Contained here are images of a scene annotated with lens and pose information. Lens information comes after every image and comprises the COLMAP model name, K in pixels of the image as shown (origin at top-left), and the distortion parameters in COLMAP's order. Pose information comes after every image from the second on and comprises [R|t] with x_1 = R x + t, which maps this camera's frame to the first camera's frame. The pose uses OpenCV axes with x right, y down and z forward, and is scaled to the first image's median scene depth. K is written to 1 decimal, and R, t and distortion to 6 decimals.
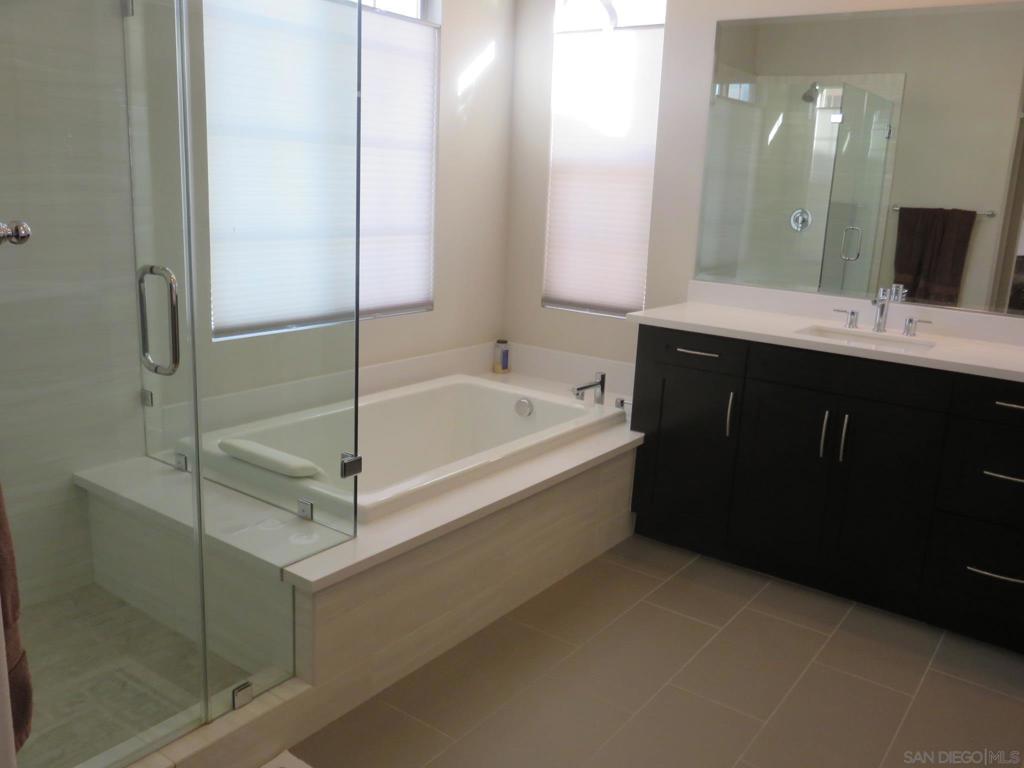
lens RADIAL K [[874.8, 0, 513.0], [0, 874.8, 386.3], [0, 0, 1]] dist [-0.010234, -0.009581]
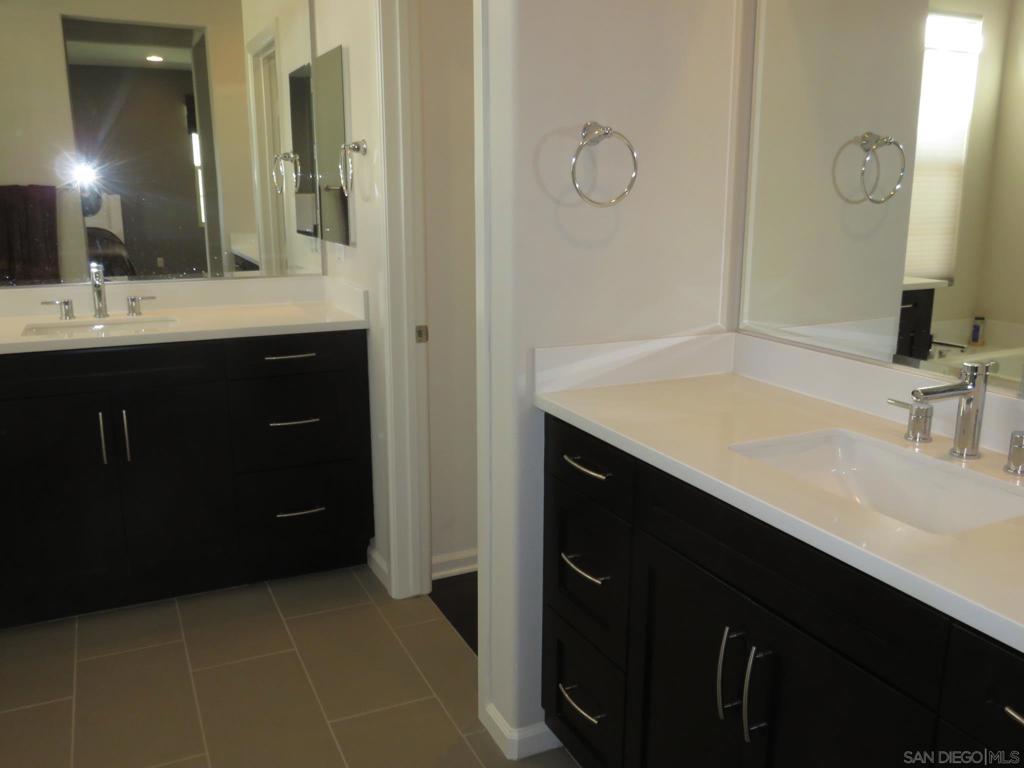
lens RADIAL K [[874.8, 0, 513.1], [0, 874.8, 380.8], [0, 0, 1]] dist [-0.010234, -0.009581]
pose [[0.475098, -0.240931, 0.846306, -0.173822], [0.223054, 0.963346, 0.149033, -0.038544], [-0.851192, 0.117967, 0.511425, 0.164882]]
